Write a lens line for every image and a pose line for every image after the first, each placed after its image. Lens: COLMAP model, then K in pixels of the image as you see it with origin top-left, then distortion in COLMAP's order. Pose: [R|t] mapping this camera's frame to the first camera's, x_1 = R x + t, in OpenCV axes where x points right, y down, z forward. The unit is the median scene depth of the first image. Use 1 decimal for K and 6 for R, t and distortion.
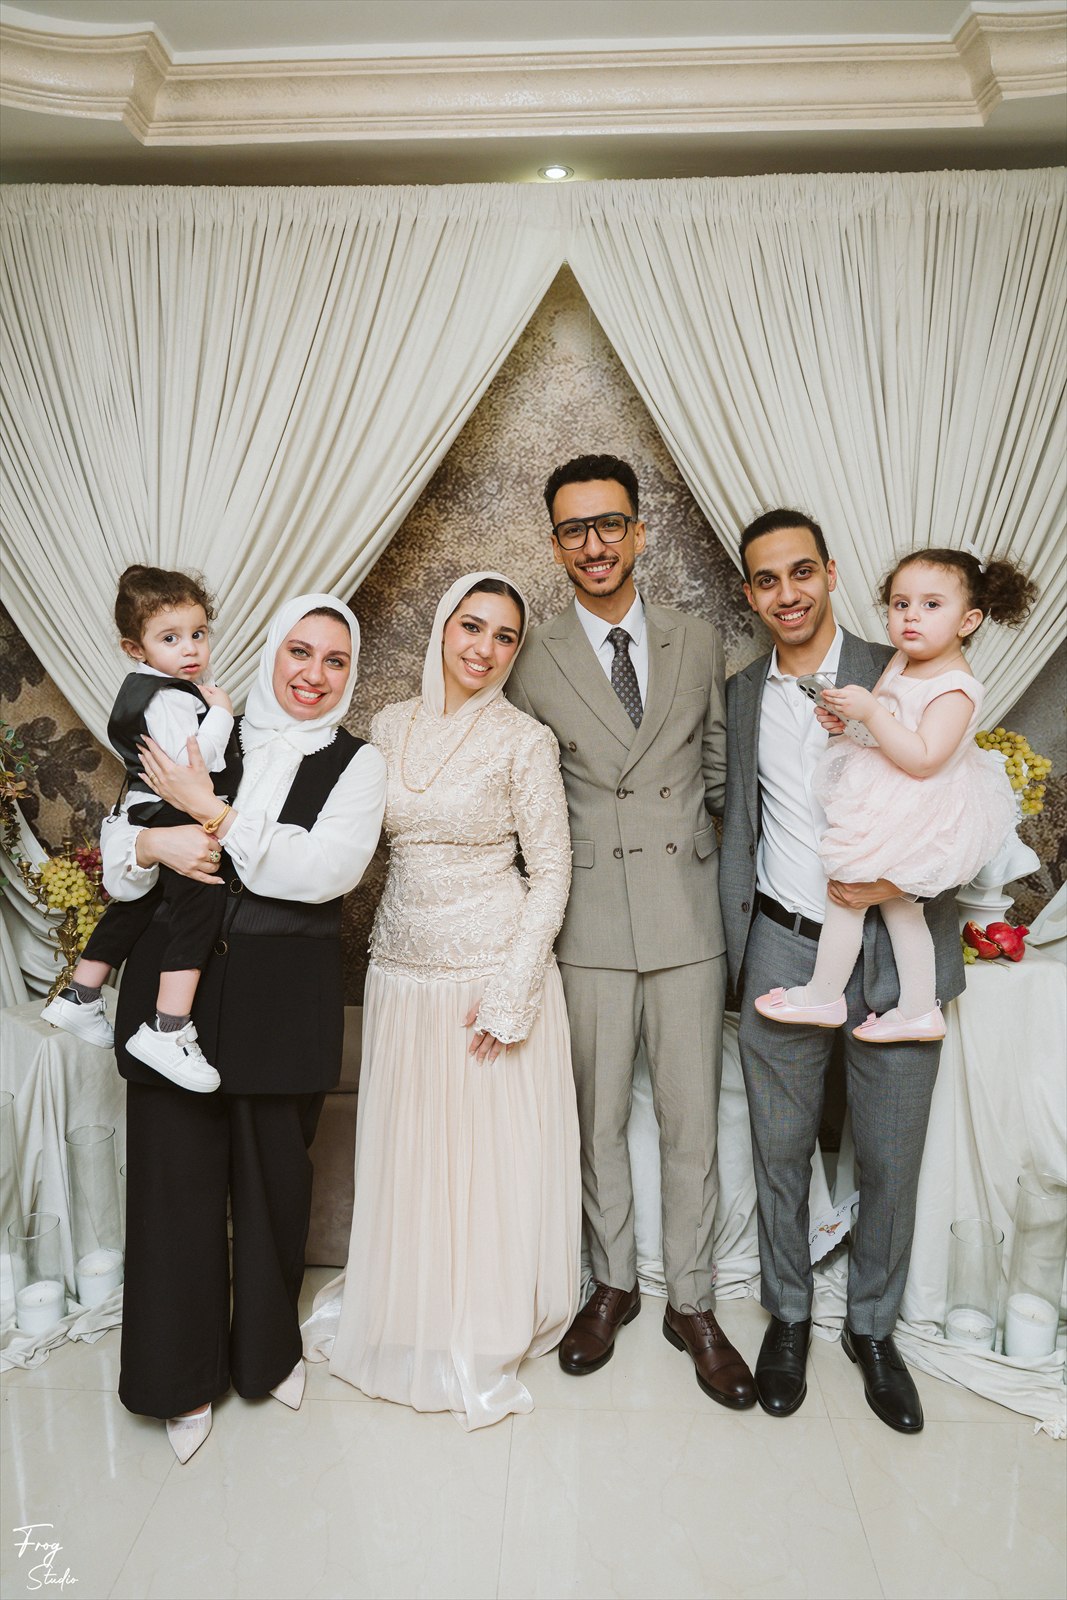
lens RADIAL K [[1086.0, 0, 533.5], [0, 1086.0, 800.0], [0, 0, 1]] dist [-0.007466, 0.000231]
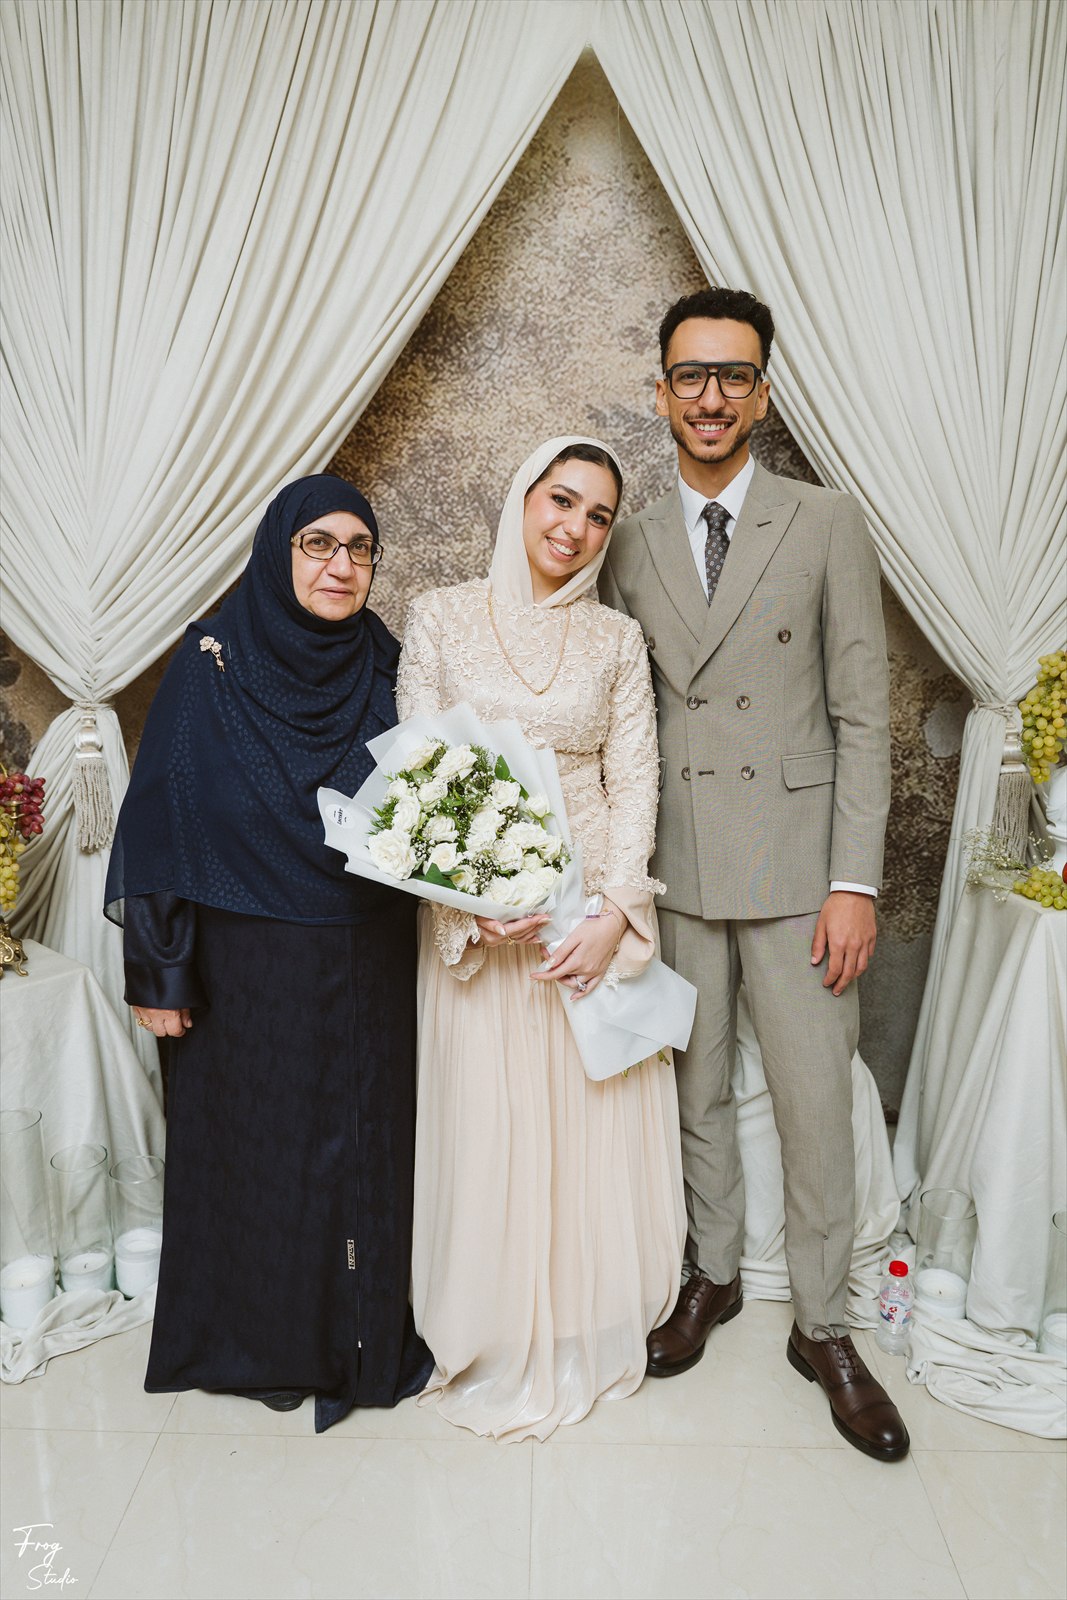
lens RADIAL K [[1165.4, 0, 530.8], [0, 1165.4, 798.8], [0, 0, 1]] dist [0.010986, -0.018941]
pose [[0.999704, -0.000241, 0.024310, -0.033288], [-0.001011, 0.998674, 0.051462, 0.016799], [-0.024290, -0.051472, 0.998379, 0.105314]]
